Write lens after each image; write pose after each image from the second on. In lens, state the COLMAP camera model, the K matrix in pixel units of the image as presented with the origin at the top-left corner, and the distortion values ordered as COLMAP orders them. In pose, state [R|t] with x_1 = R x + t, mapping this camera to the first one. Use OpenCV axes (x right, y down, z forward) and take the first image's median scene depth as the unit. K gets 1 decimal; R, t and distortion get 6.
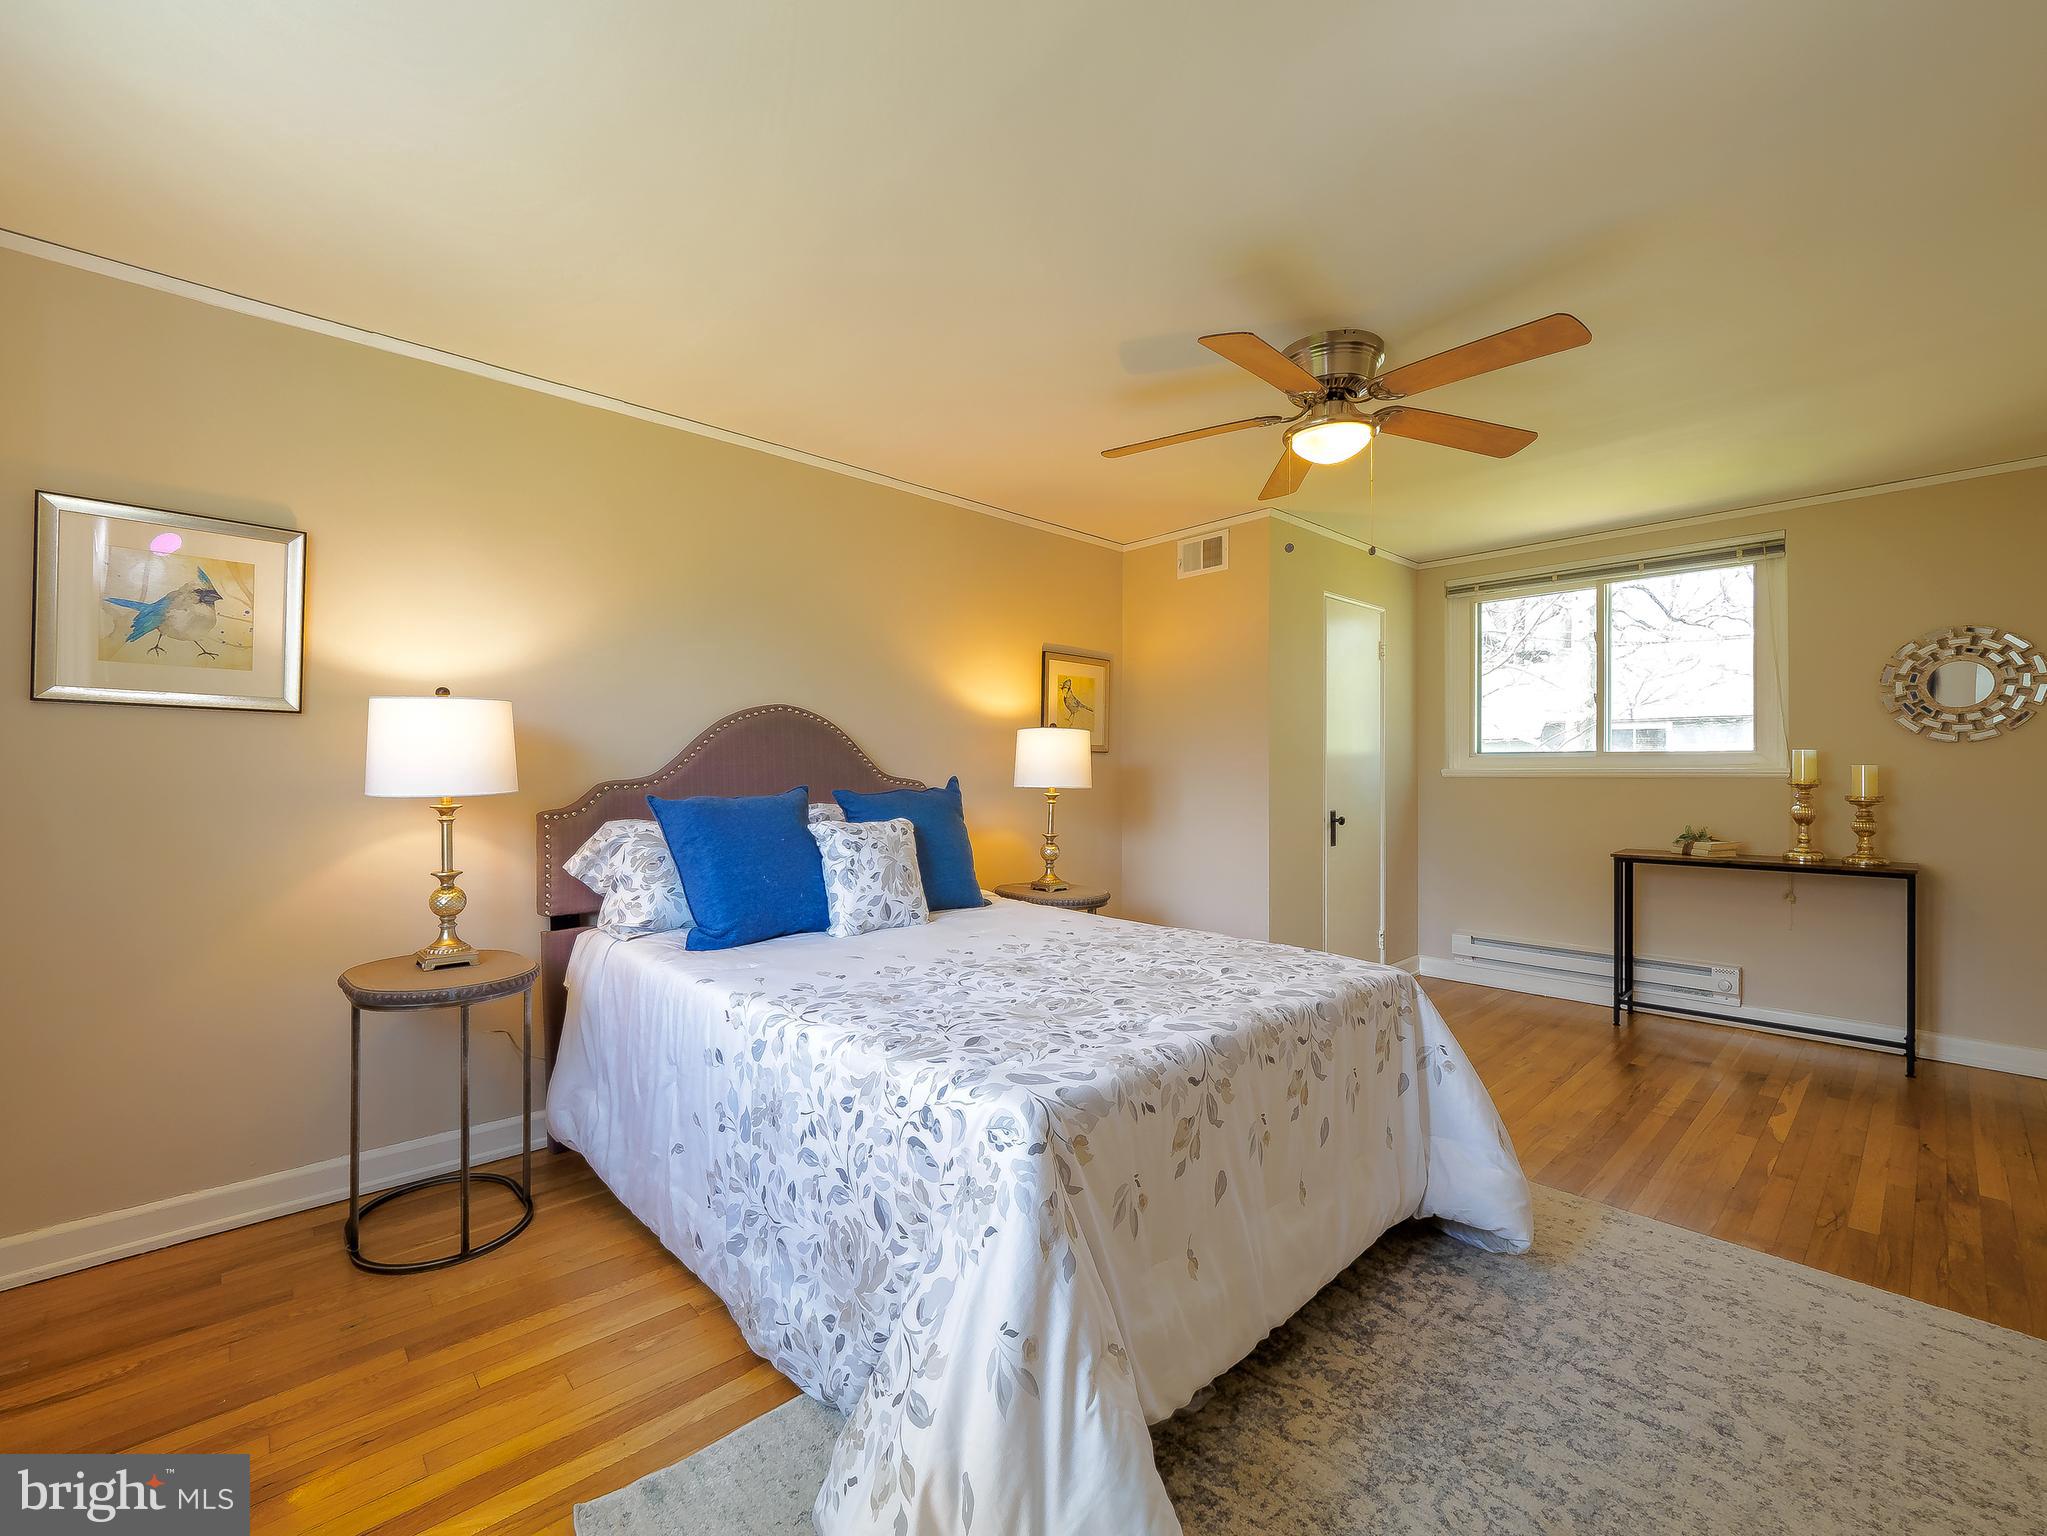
lens RADIAL K [[856.0, 0, 1001.2], [0, 856.0, 771.5], [0, 0, 1]] dist [-0.012723, 0.000500]
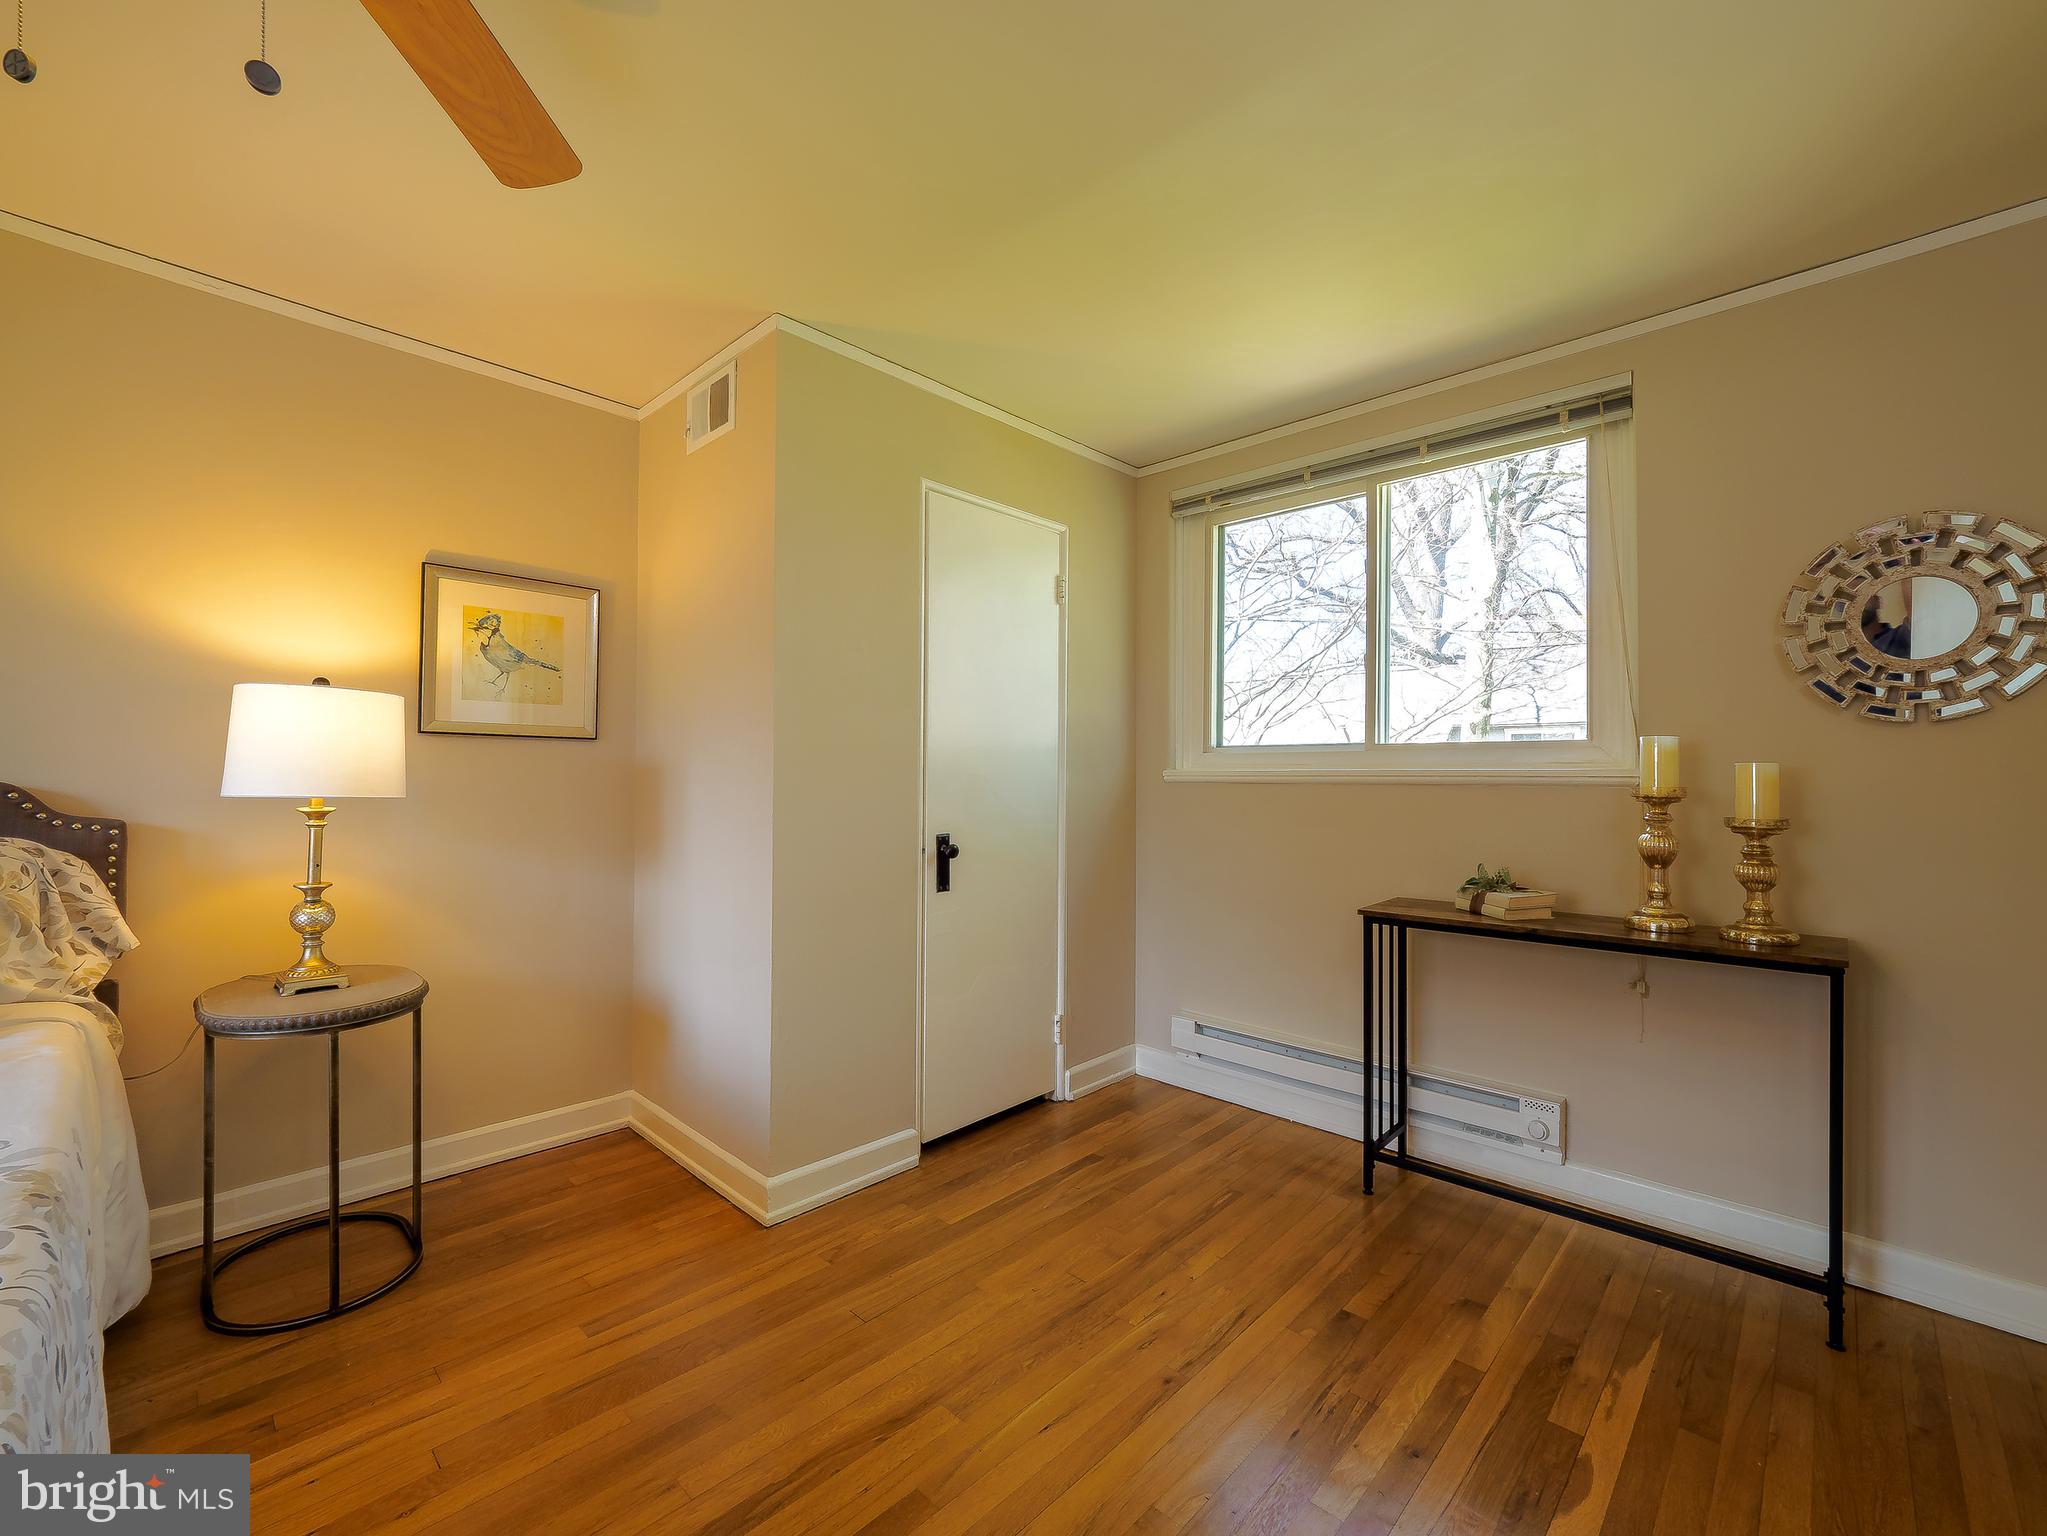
lens RADIAL K [[849.1, 0, 1019.7], [0, 849.1, 771.7], [0, 0, 1]] dist [-0.008065, -0.001061]
pose [[0.997922, 0.005153, 0.064224, 0.480915], [-0.004669, 0.999960, -0.007685, 0.004718], [-0.064261, 0.007369, 0.997906, 0.457072]]
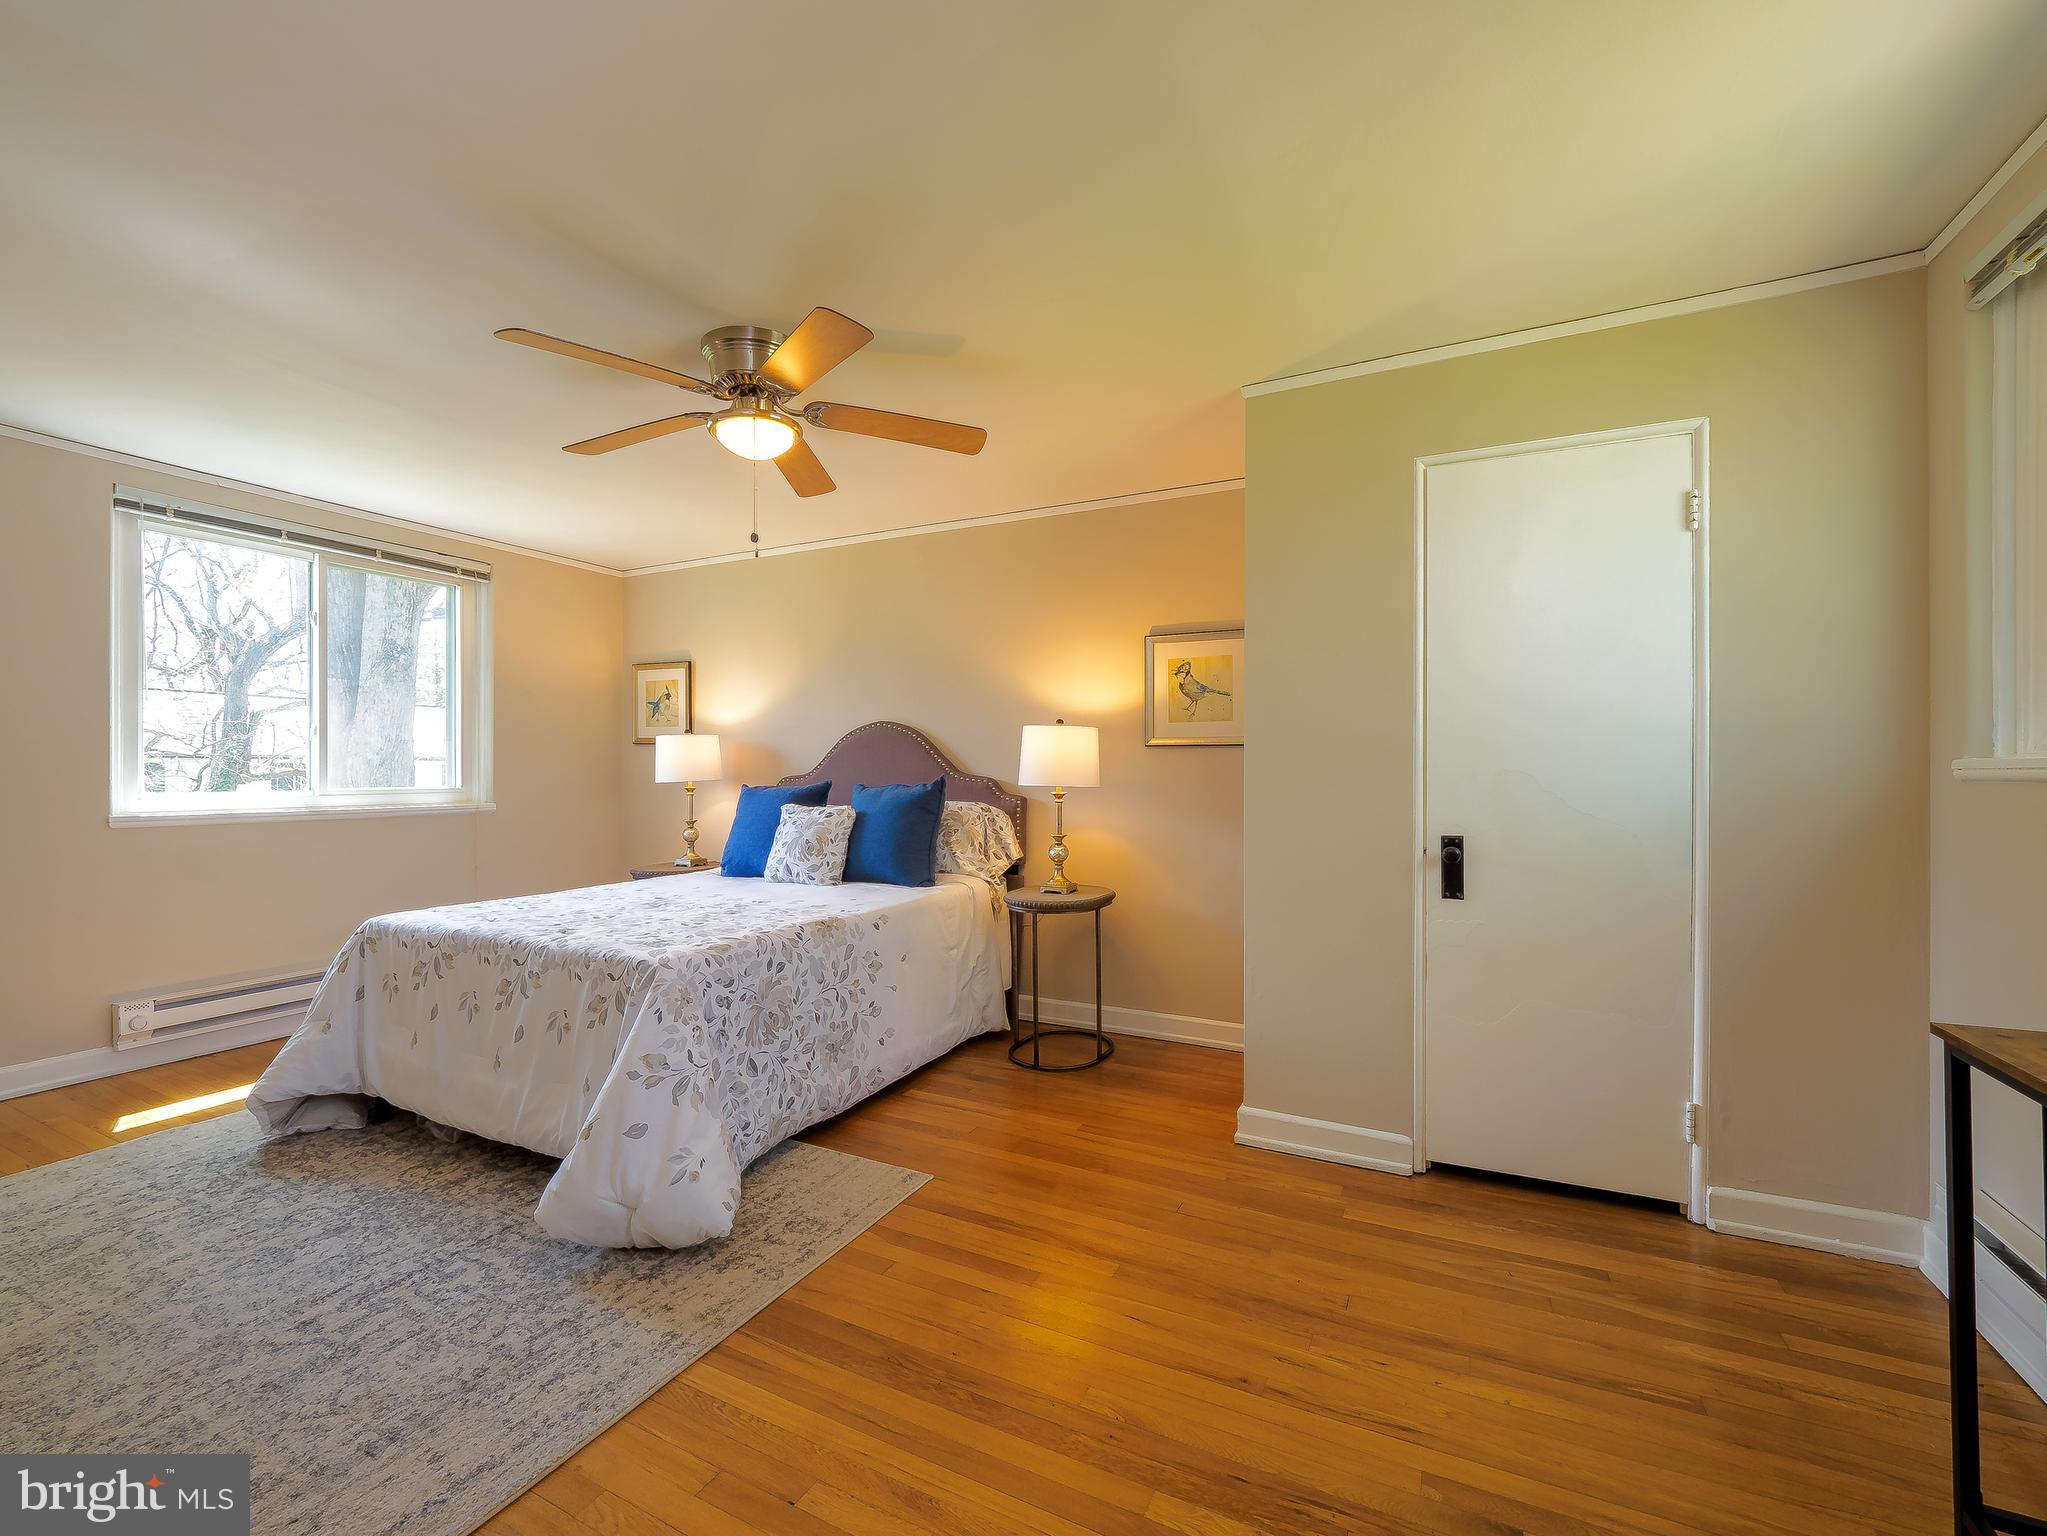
lens RADIAL K [[849.1, 0, 1019.7], [0, 849.1, 771.7], [0, 0, 1]] dist [-0.008065, -0.001061]
pose [[0.368022, -0.001461, -0.929816, 0.954610], [-0.000727, 0.999998, -0.001859, 0.004806], [0.929817, 0.001360, 0.368020, 0.626361]]
